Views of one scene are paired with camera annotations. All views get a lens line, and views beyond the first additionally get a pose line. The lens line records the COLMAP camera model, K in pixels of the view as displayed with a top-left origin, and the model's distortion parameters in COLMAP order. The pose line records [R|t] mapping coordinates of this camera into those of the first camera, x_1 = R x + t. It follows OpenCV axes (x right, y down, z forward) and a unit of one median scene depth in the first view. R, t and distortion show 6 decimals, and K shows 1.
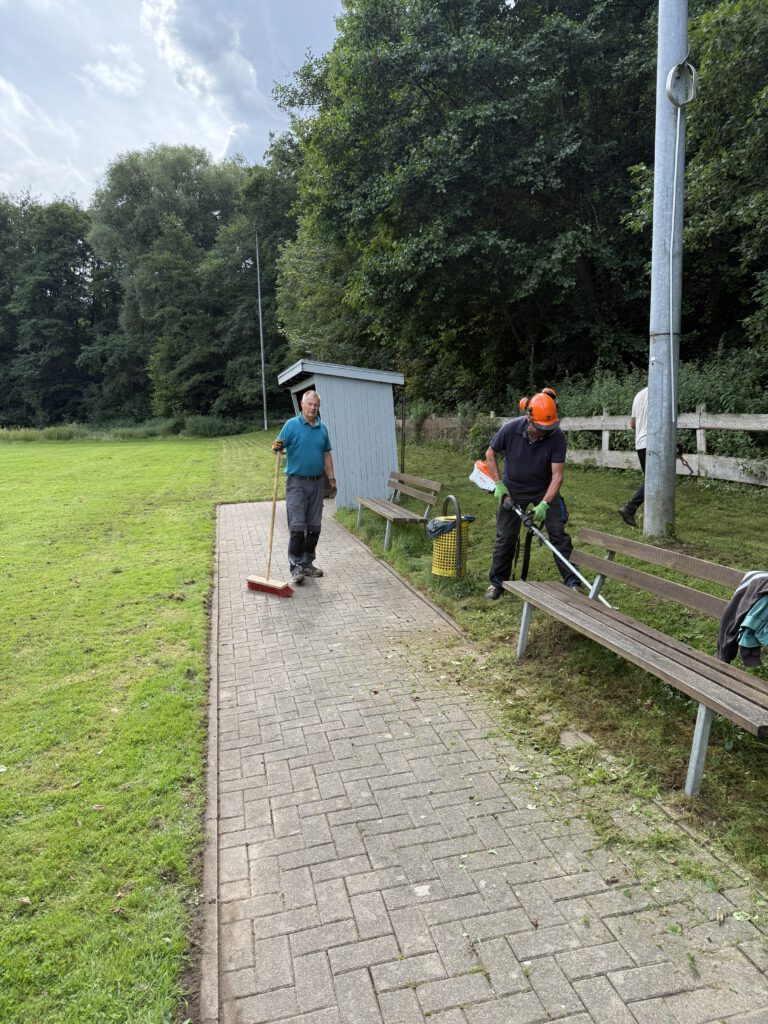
lens RADIAL K [[717.3, 0, 384.0], [0, 717.3, 512.0], [0, 0, 1]] dist [0.135699, -0.228765]
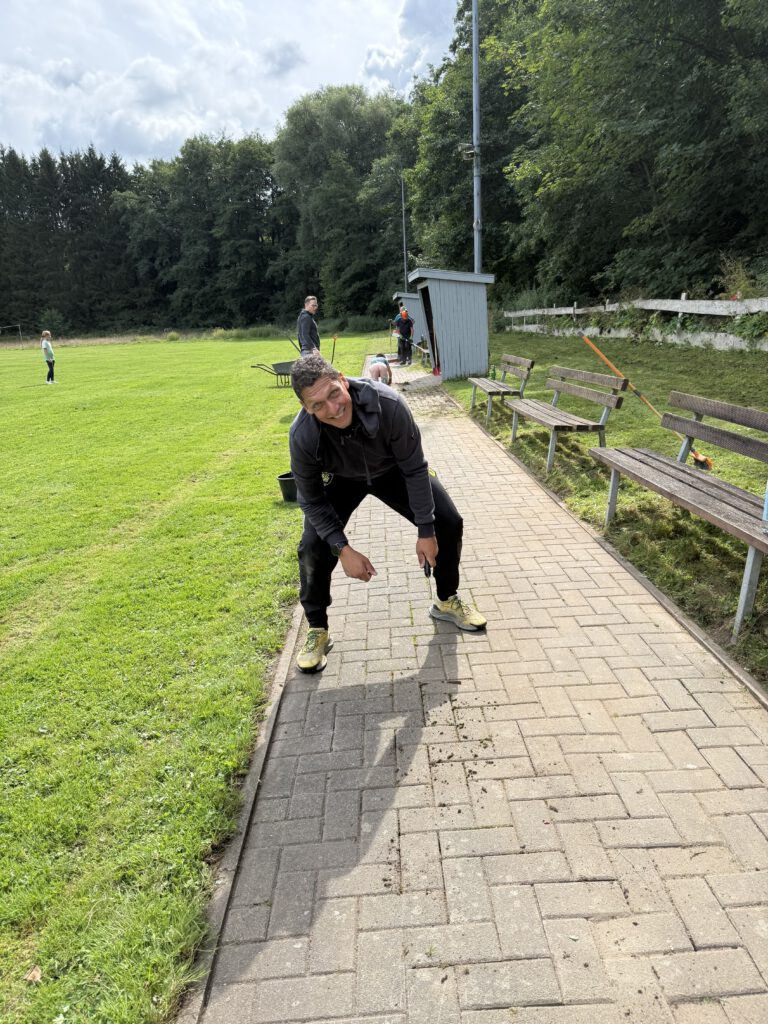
lens RADIAL K [[717.3, 0, 384.0], [0, 717.3, 512.0], [0, 0, 1]] dist [0.135699, -0.228765]
pose [[0.977094, 0.027502, -0.211025, 0.325275], [0.001614, 0.990628, 0.136575, 0.171768], [0.212803, -0.133787, 0.967892, -1.299992]]
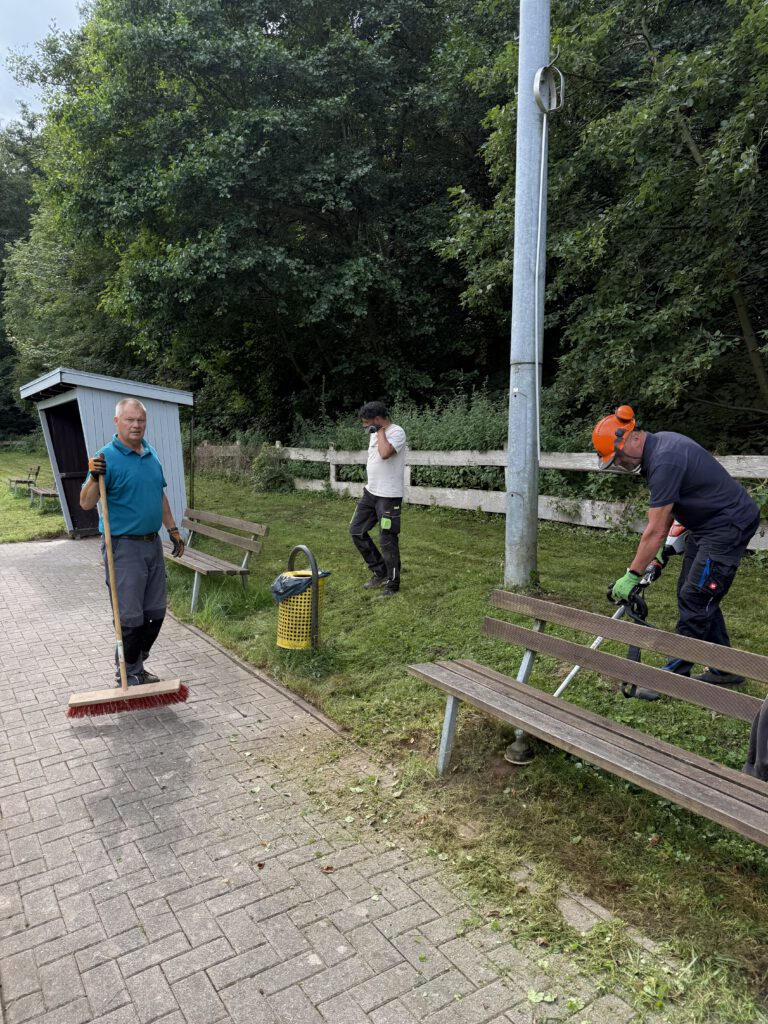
lens RADIAL K [[717.3, 0, 384.0], [0, 717.3, 512.0], [0, 0, 1]] dist [0.135699, -0.228765]
pose [[0.941722, -0.001465, 0.336389, -0.038324], [0.015285, 0.999144, -0.038439, -0.012153], [-0.336045, 0.041340, 0.940938, 0.099713]]
